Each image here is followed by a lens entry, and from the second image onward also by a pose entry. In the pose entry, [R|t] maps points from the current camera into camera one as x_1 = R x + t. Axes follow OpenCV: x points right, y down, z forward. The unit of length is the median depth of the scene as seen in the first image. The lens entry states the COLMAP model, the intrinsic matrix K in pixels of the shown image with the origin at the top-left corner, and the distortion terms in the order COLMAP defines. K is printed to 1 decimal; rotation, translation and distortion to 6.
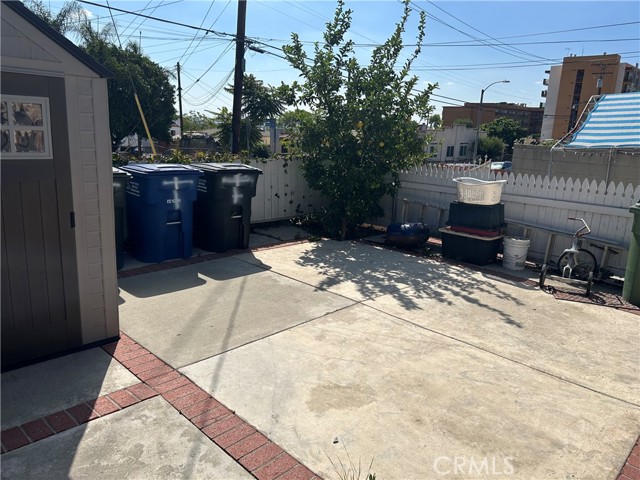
lens RADIAL K [[485.9, 0, 322.8], [0, 485.9, 230.5], [0, 0, 1]] dist [0.101085, -0.130069]
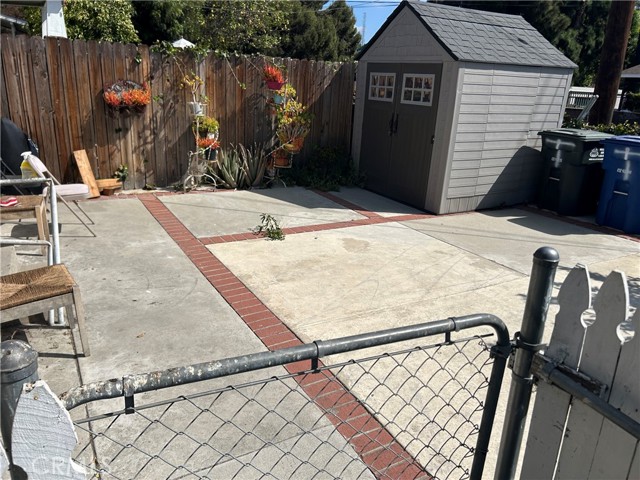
lens RADIAL K [[485.9, 0, 322.8], [0, 485.9, 230.5], [0, 0, 1]] dist [0.101085, -0.130069]
pose [[-0.276379, 0.228505, -0.933488, 1.103027], [-0.257238, 0.918292, 0.300945, -0.121606], [0.925983, 0.323303, -0.195016, 0.830421]]
